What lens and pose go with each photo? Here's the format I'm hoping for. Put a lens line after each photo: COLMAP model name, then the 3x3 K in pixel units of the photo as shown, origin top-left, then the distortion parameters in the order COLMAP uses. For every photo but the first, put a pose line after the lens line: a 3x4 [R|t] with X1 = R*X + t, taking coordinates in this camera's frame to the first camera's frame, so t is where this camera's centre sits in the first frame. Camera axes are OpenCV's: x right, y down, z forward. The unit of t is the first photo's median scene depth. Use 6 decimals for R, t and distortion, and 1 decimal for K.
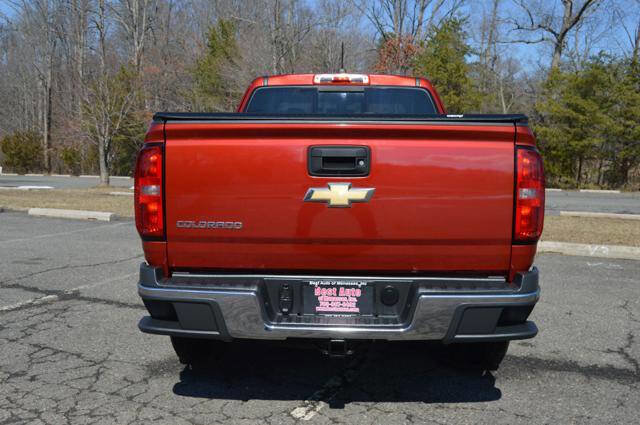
lens RADIAL K [[645.9, 0, 332.2], [0, 645.9, 203.3], [0, 0, 1]] dist [-0.068421, 0.015950]
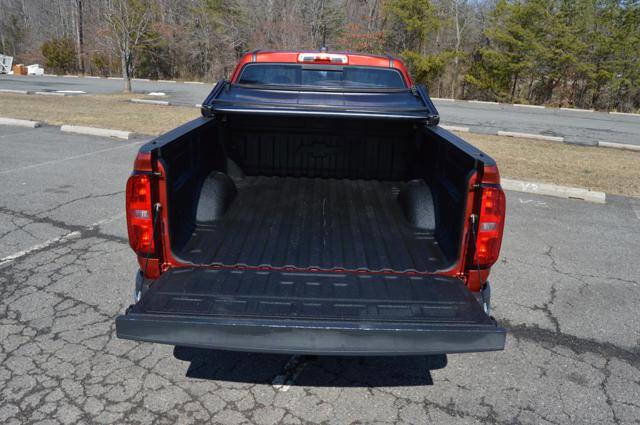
lens RADIAL K [[507.8, 0, 326.1], [0, 507.8, 208.8], [0, 0, 1]] dist [-0.092089, 0.033537]
pose [[0.999280, 0.024668, 0.028829, 0.000196], [-0.030254, 0.976570, 0.213061, -0.018605], [-0.022898, -0.213780, 0.976613, 0.014843]]
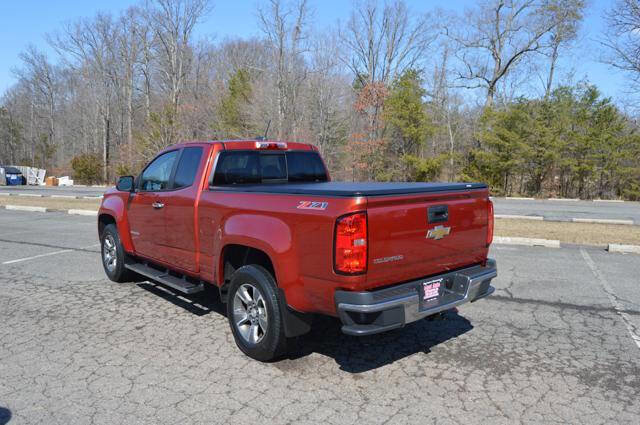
lens RADIAL K [[507.8, 0, 326.1], [0, 507.8, 208.8], [0, 0, 1]] dist [-0.092089, 0.033537]
pose [[0.999842, -0.001994, 0.017677, -0.017694], [0.001882, 0.999978, 0.006347, -0.004168], [-0.017689, -0.006313, 0.999824, -0.073036]]
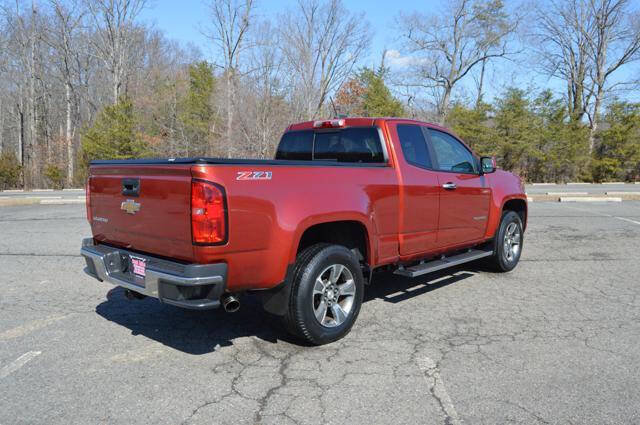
lens RADIAL K [[530.1, 0, 327.0], [0, 530.1, 208.4], [0, 0, 1]] dist [-0.093465, 0.041730]
pose [[0.936080, -0.049731, 0.348254, -0.460098], [0.048785, 0.998743, 0.011493, 0.003360], [-0.348388, 0.006232, 0.937330, -0.066544]]
